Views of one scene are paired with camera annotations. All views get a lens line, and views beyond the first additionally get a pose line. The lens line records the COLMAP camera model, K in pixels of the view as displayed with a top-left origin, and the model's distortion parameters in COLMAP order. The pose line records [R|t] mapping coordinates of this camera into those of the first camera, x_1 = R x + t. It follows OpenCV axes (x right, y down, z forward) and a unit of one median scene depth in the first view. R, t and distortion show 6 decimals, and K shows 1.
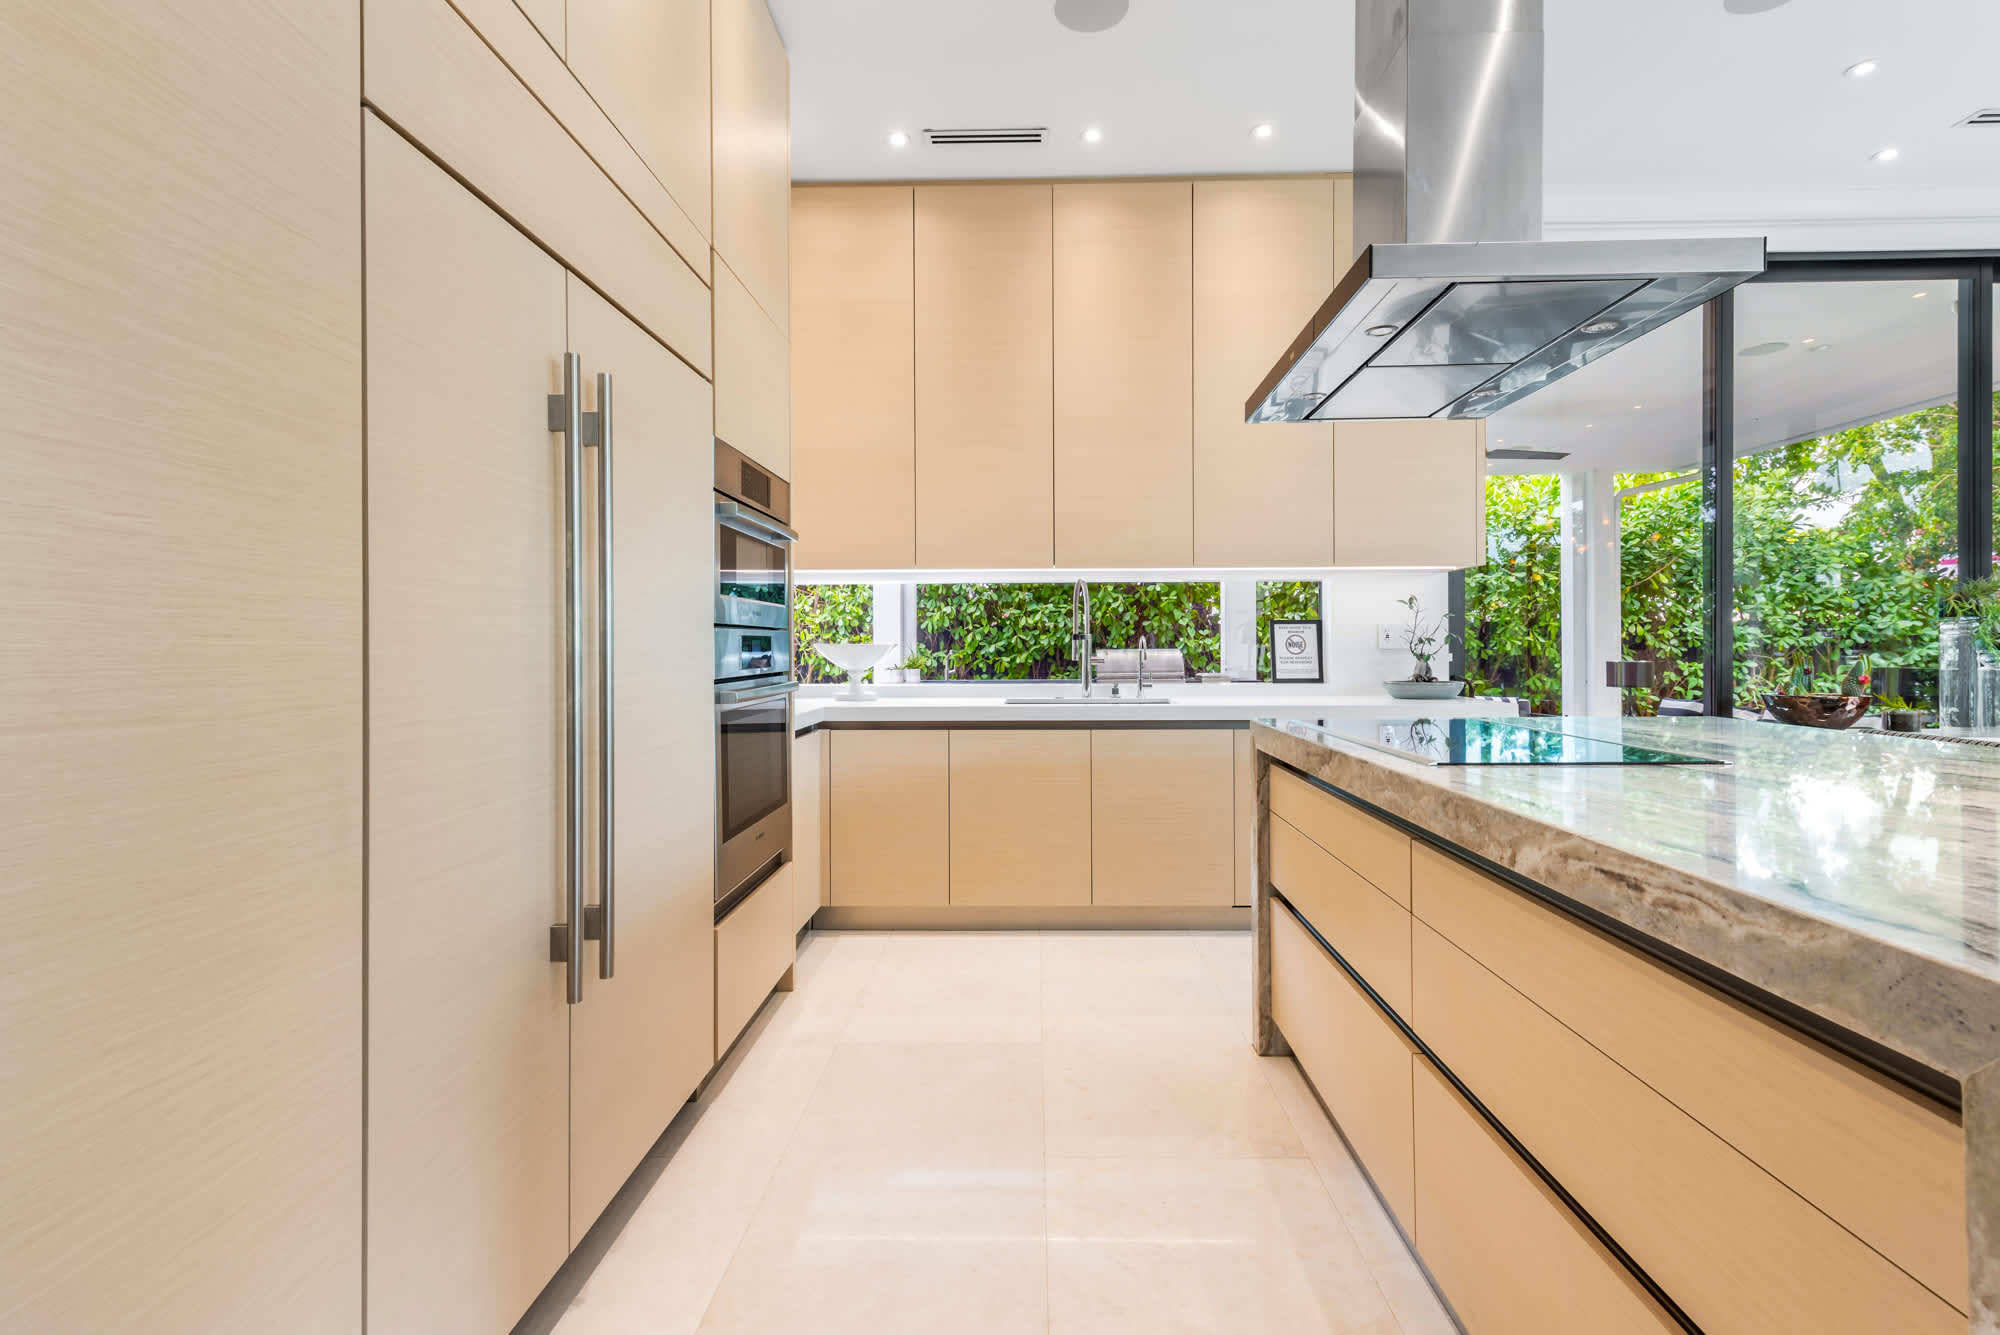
lens RADIAL K [[940.6, 0, 1012.3], [0, 940.6, 648.3], [0, 0, 1]] dist [-0.002991, -0.000058]
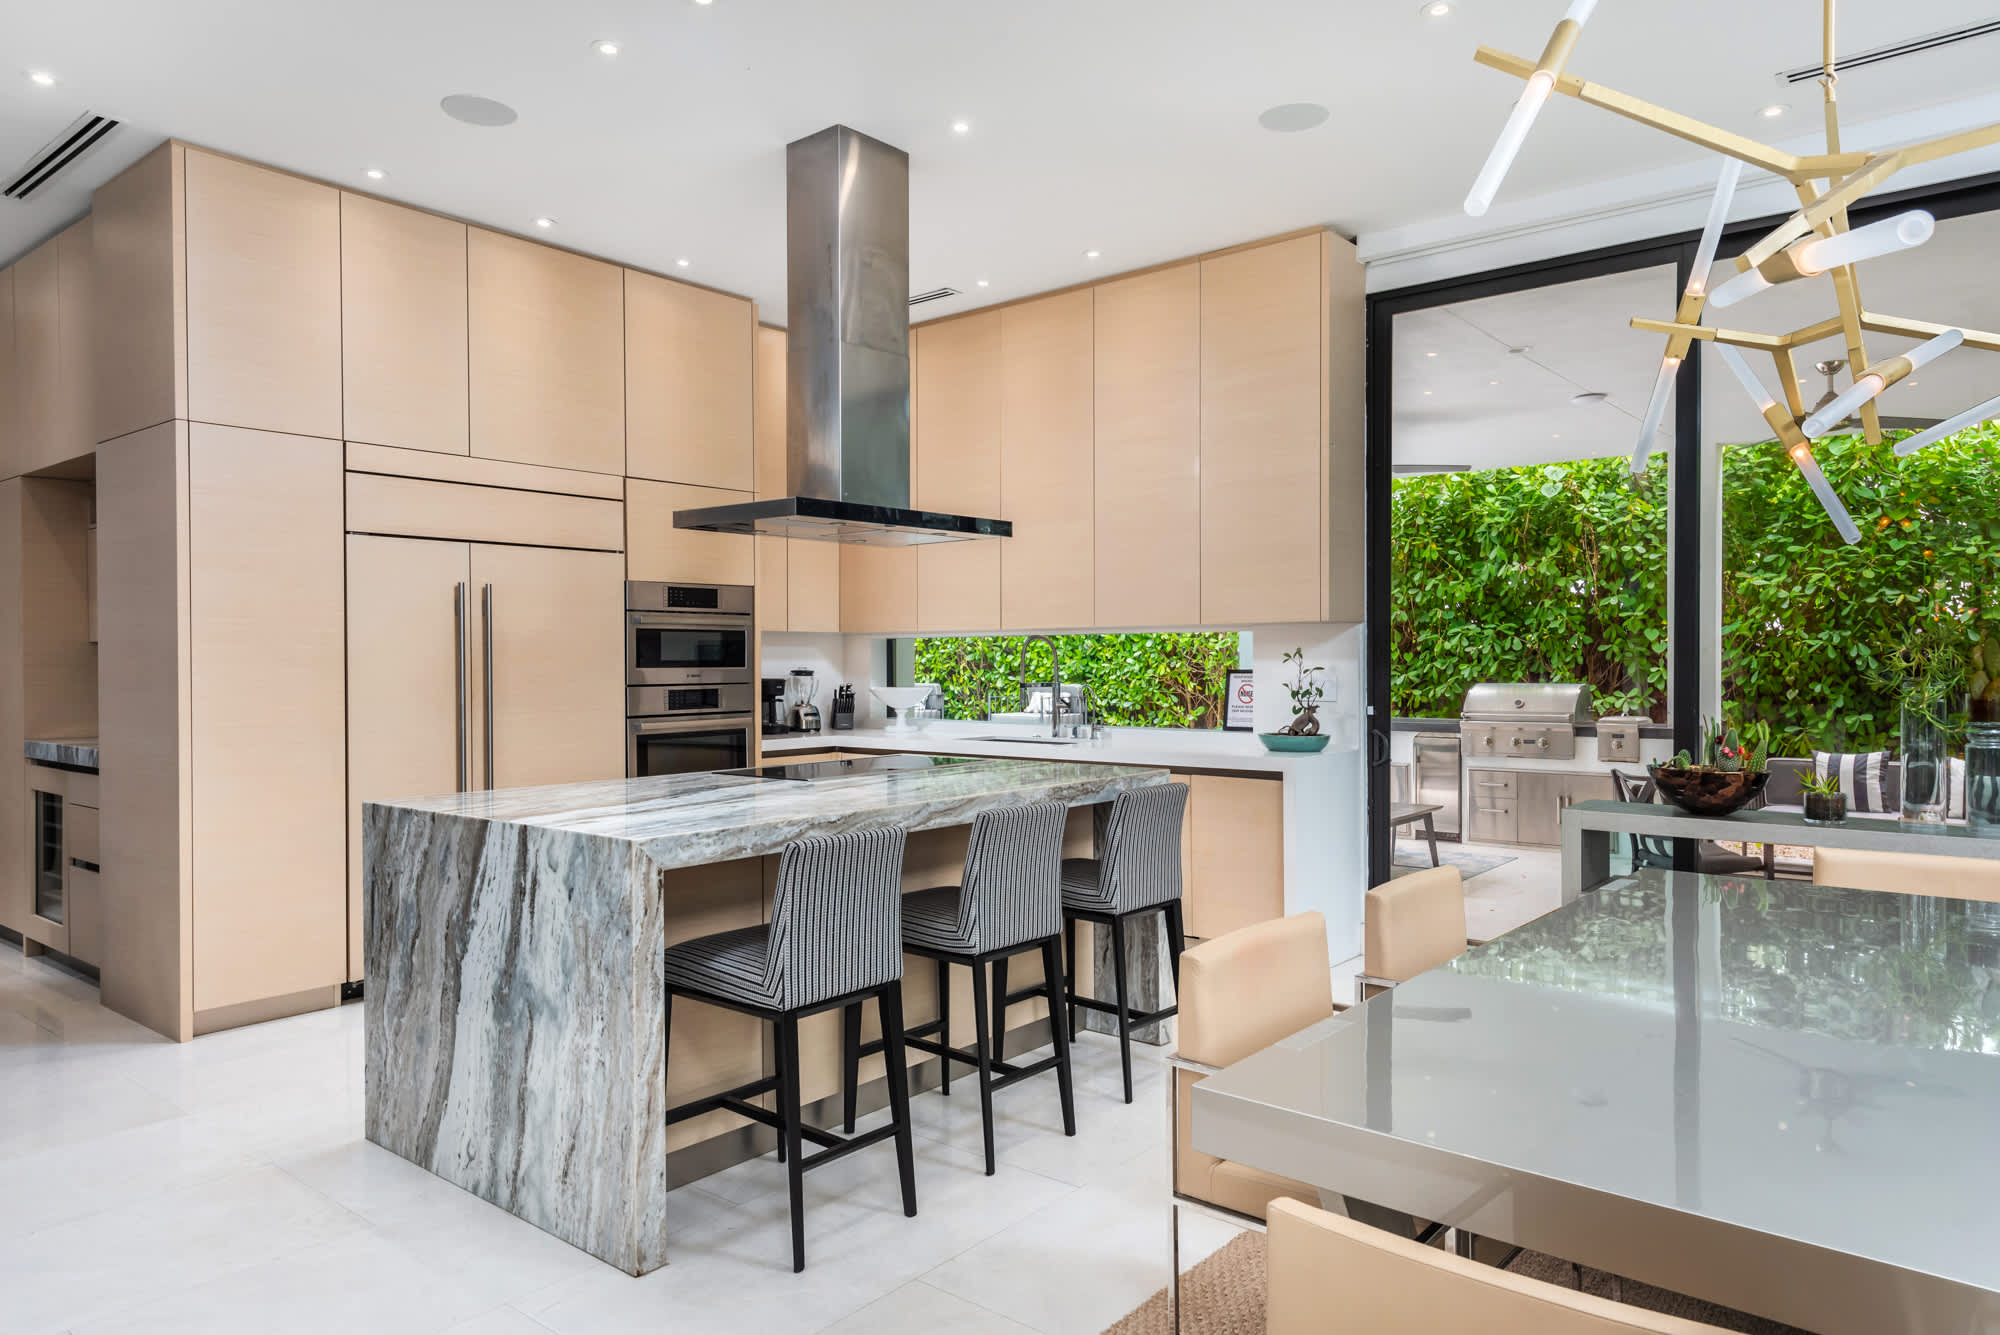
lens RADIAL K [[1301.7, 0, 1013.5], [0, 1301.7, 672.7], [0, 0, 1]] dist [0.033029, 0.000395]
pose [[0.793144, 0.005336, -0.609011, 0.409395], [0.000794, 0.999952, 0.009796, -0.017335], [0.609034, -0.008254, 0.793101, -0.120146]]
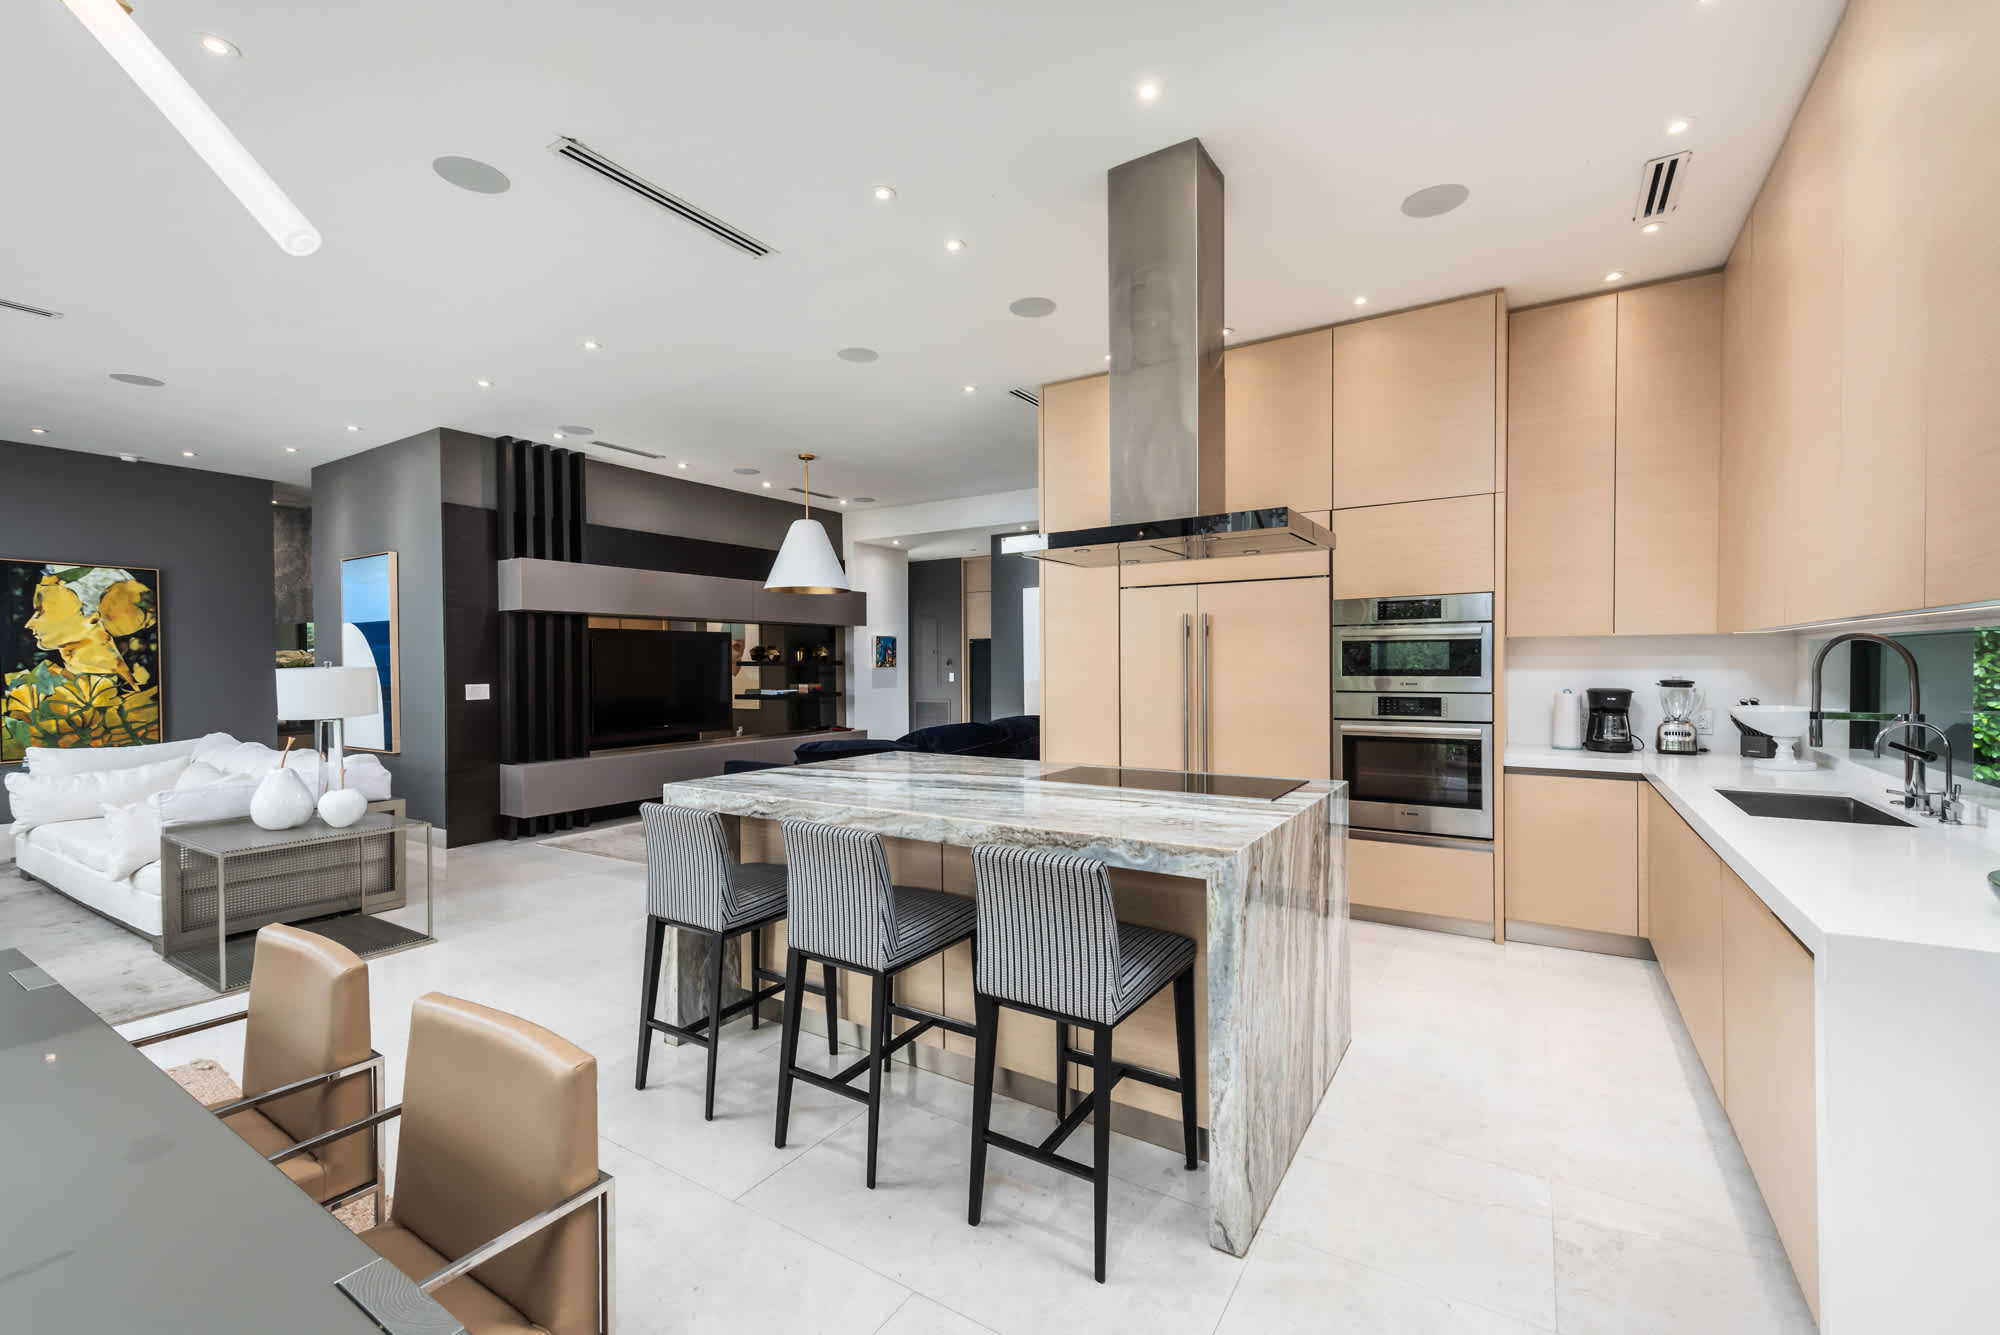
lens RADIAL K [[820.7, 0, 1014.4], [0, 820.7, 677.0], [0, 0, 1]] dist [-0.003748, -0.000398]
pose [[-0.503422, 0.019029, -0.863831, 0.364676], [0.002986, 0.999790, 0.020284, -0.022163], [0.864035, 0.007632, -0.503373, 0.299153]]
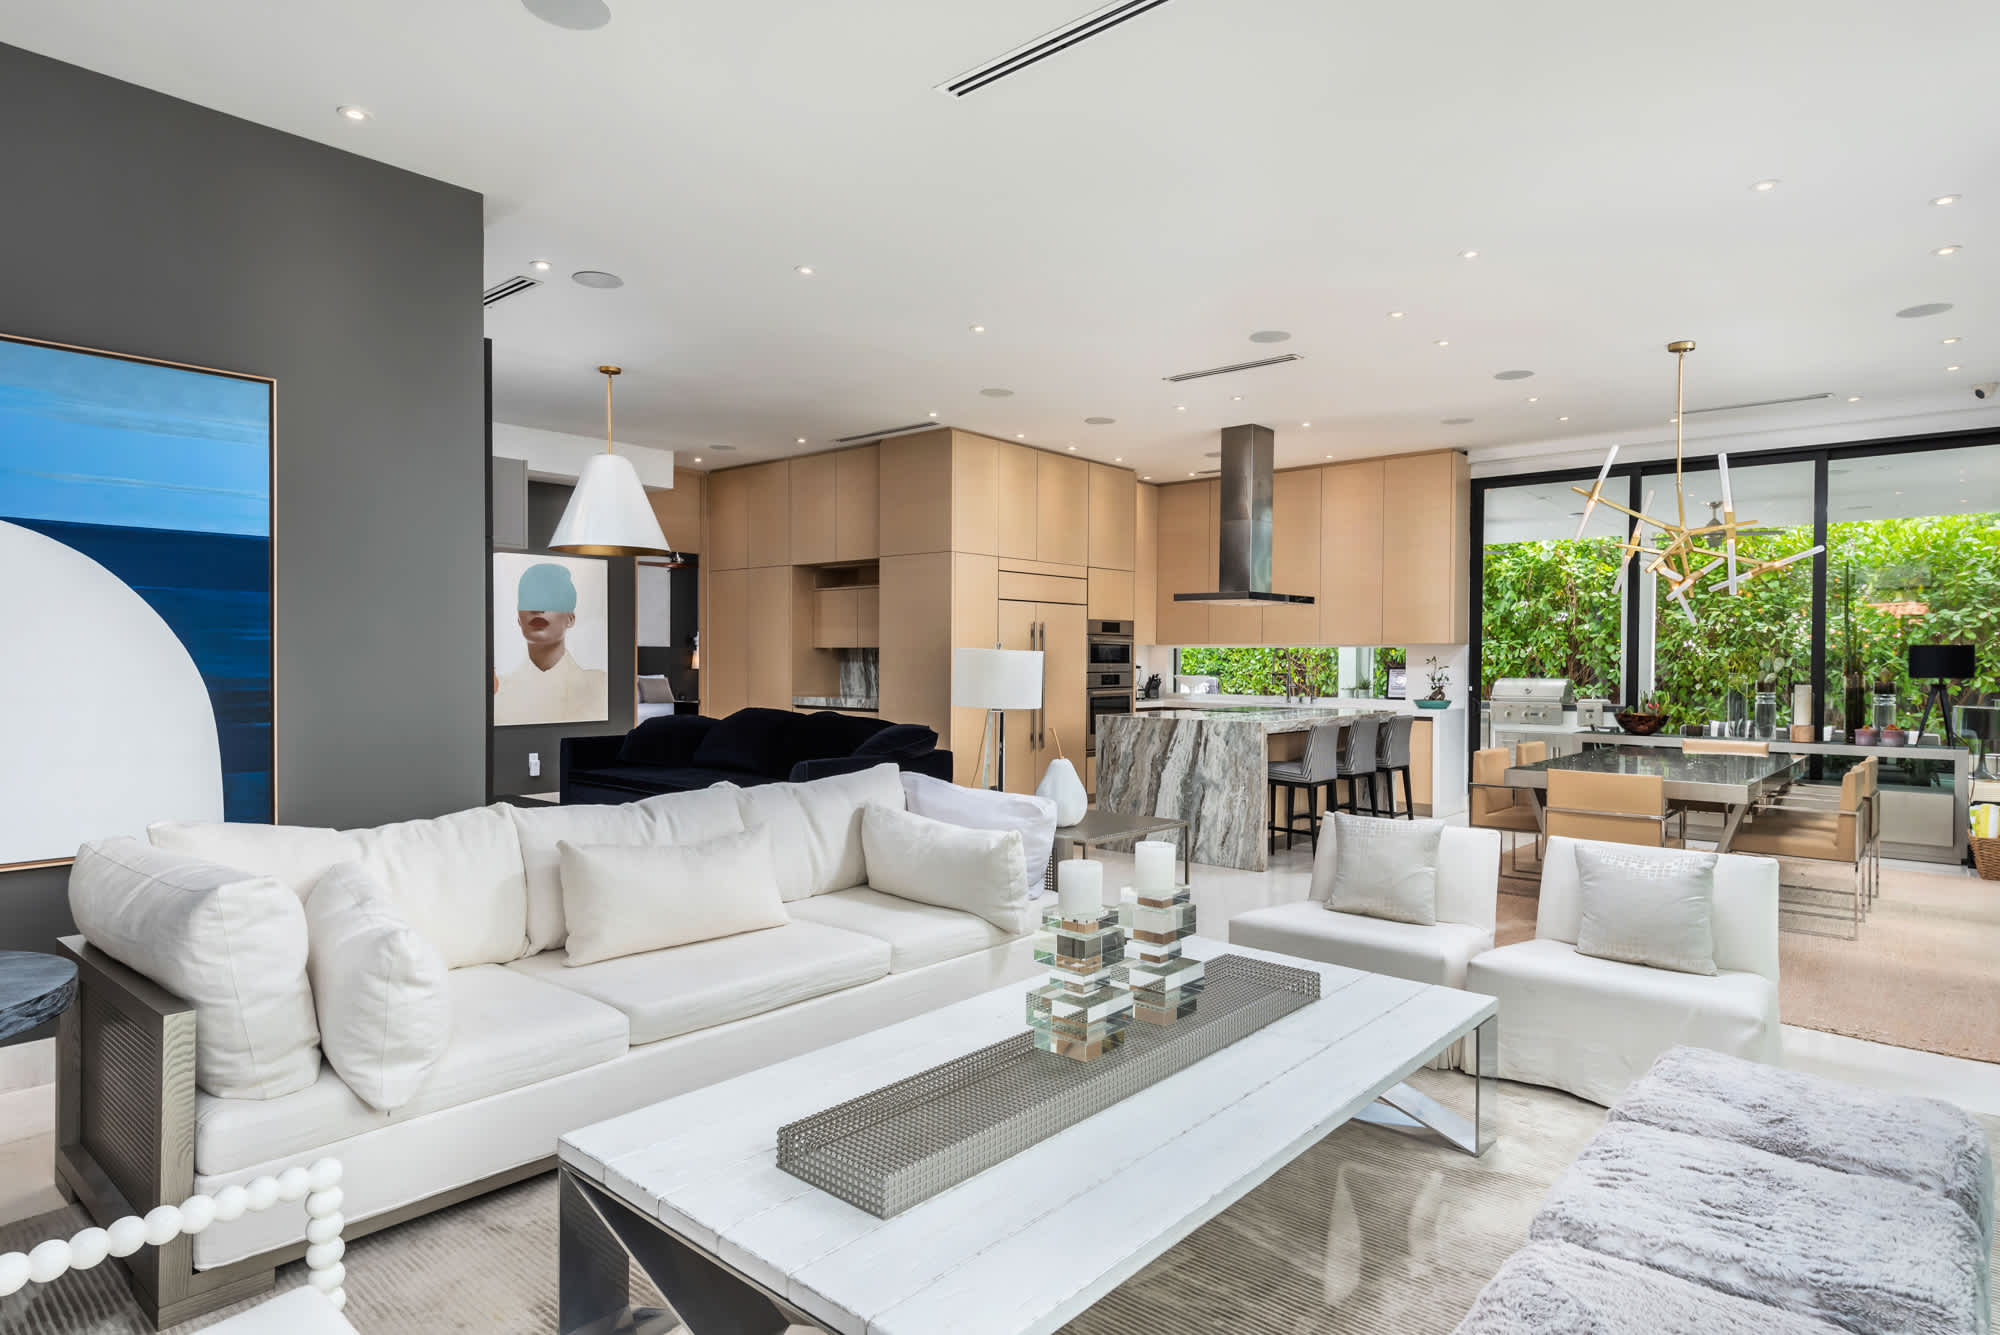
lens RADIAL K [[1128.3, 0, 1003.0], [0, 1128.3, 671.9], [0, 0, 1]] dist [0.024541, 0.000910]
pose [[0.773477, 0.013650, -0.633678, 0.491524], [-0.008732, 0.999903, 0.010881, -0.016538], [0.633765, -0.002883, 0.773521, -0.573663]]
